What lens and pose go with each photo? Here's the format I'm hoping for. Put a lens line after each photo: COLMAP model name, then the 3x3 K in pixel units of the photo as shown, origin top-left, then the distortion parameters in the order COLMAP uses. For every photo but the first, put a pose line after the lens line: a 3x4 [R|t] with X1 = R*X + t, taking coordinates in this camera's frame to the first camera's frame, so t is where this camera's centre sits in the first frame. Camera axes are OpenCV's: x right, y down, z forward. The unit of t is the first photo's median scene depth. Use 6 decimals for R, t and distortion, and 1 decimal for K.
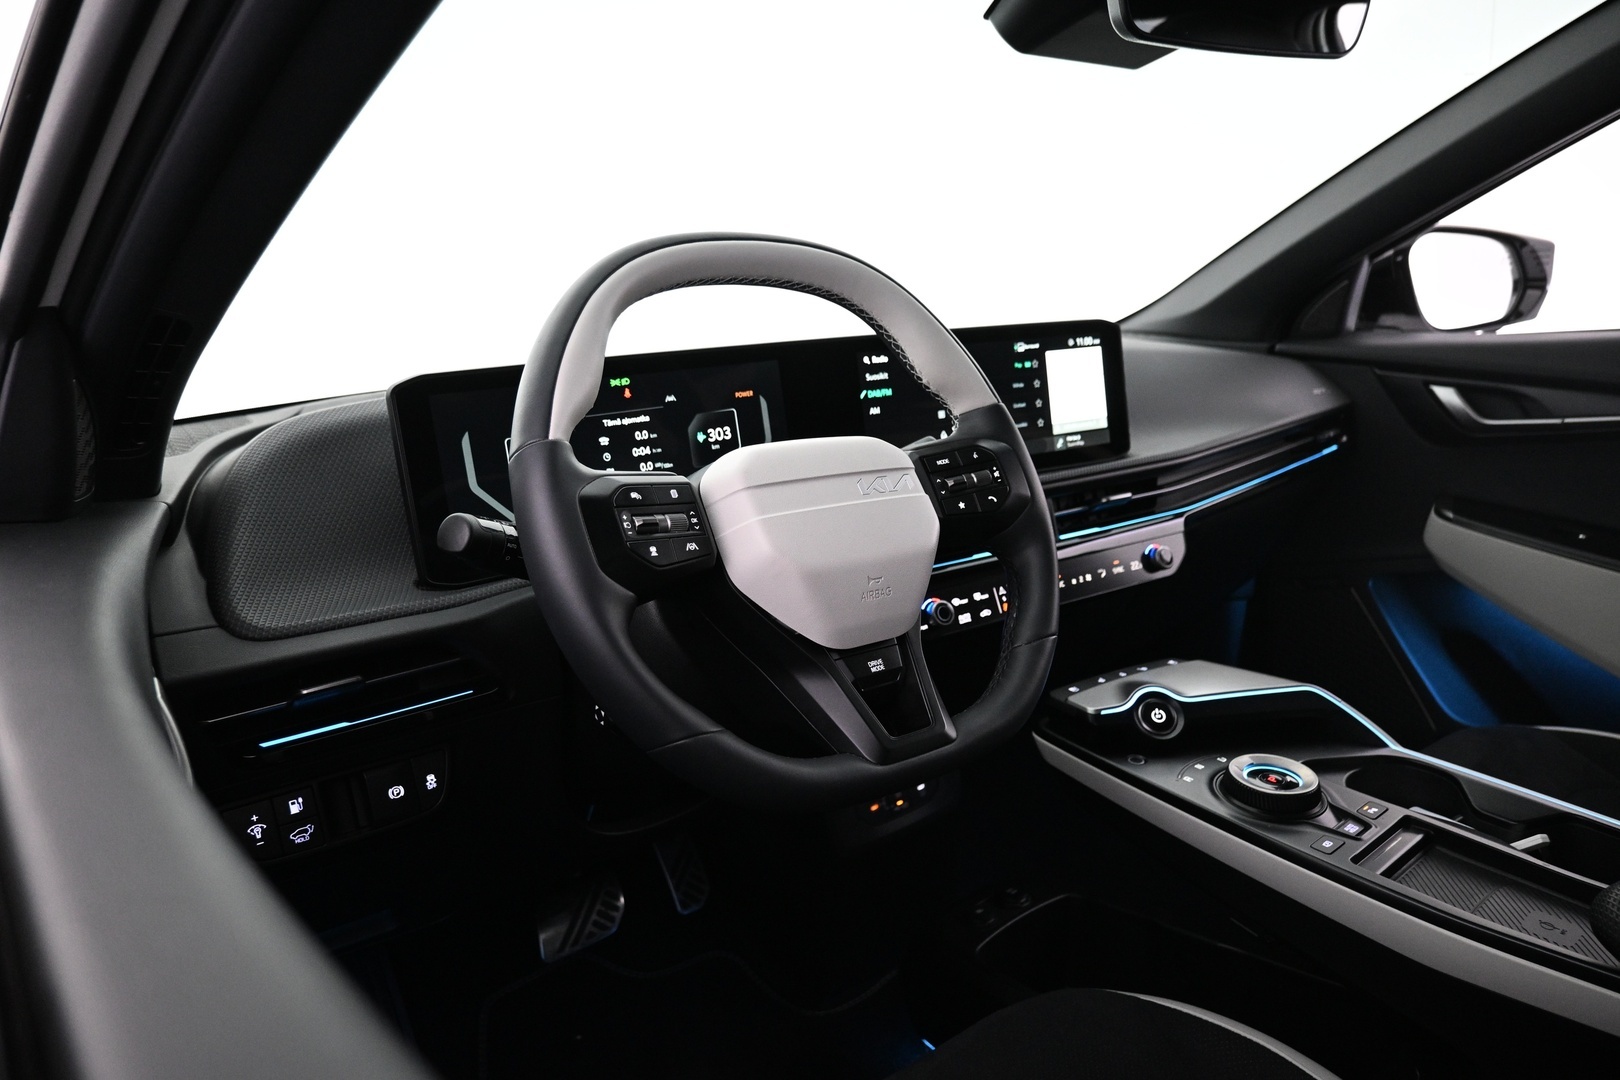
lens RADIAL K [[1125.6, 0, 810.0], [0, 1125.6, 540.0], [0, 0, 1]] dist [0.012950, 0.008581]
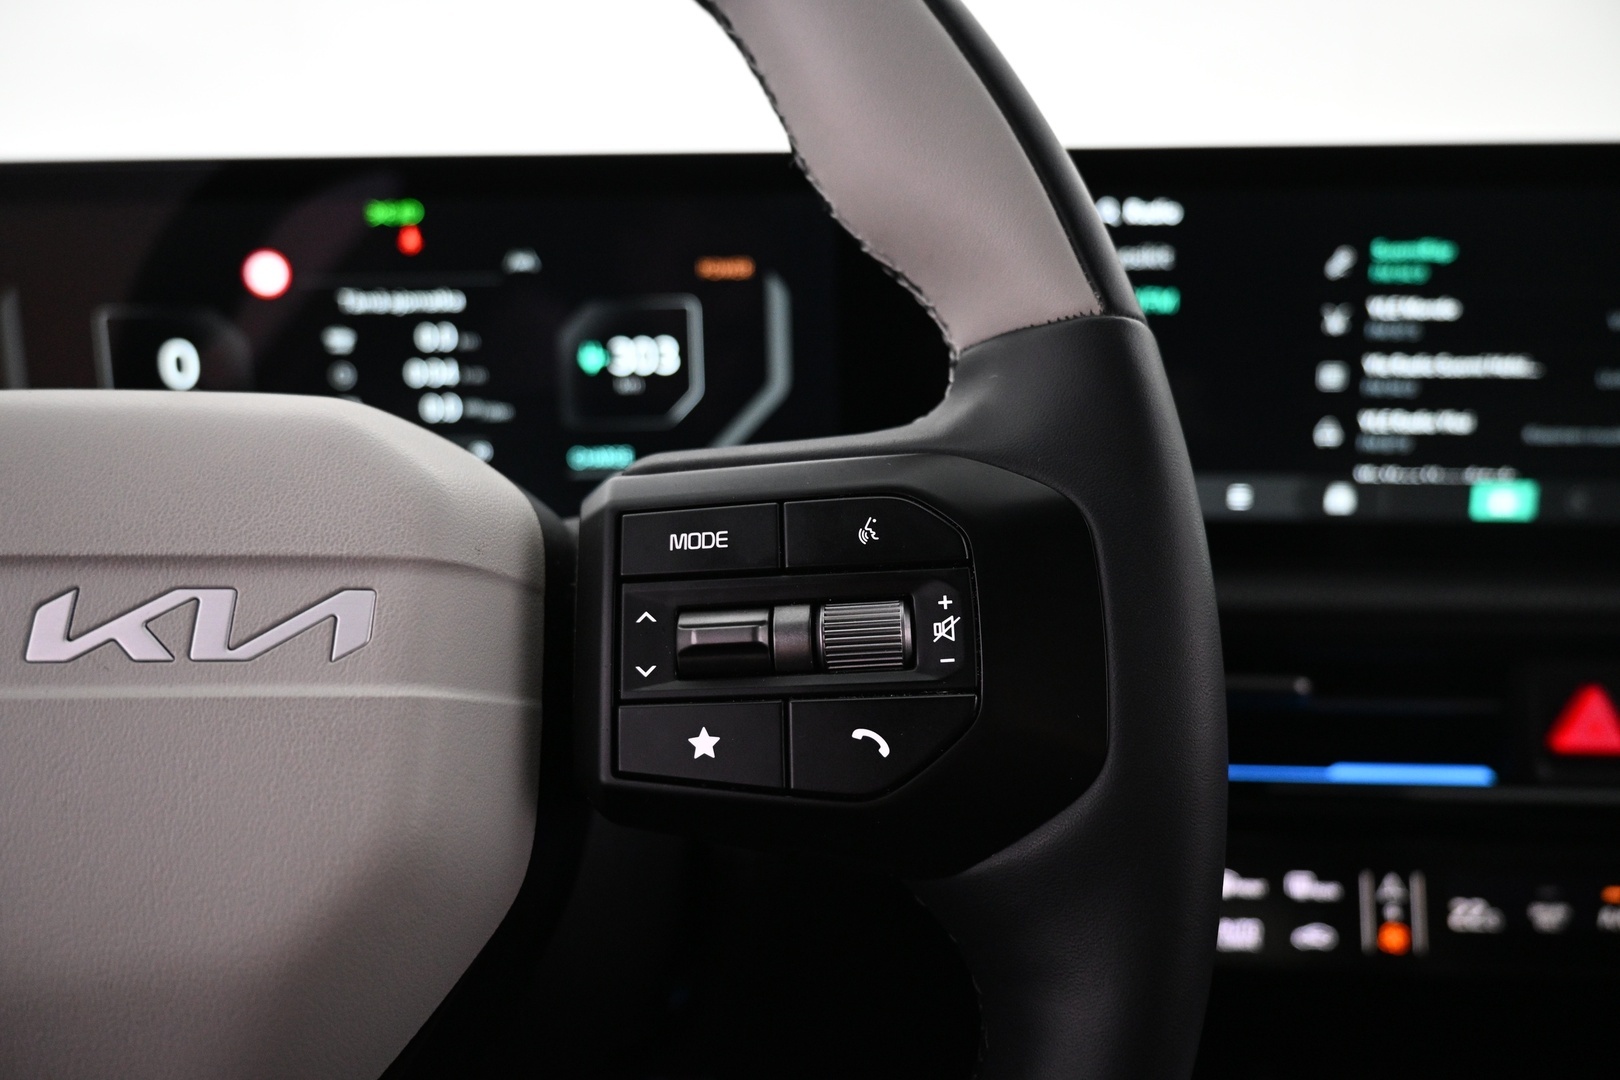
lens RADIAL K [[1111.4, 0, 810.0], [0, 1111.4, 540.0], [0, 0, 1]] dist [-0.001596, -0.001370]
pose [[0.805348, 0.193579, -0.560305, 0.233769], [-0.157652, 0.981082, 0.112354, -0.086682], [0.571455, -0.002151, 0.820631, 0.717448]]
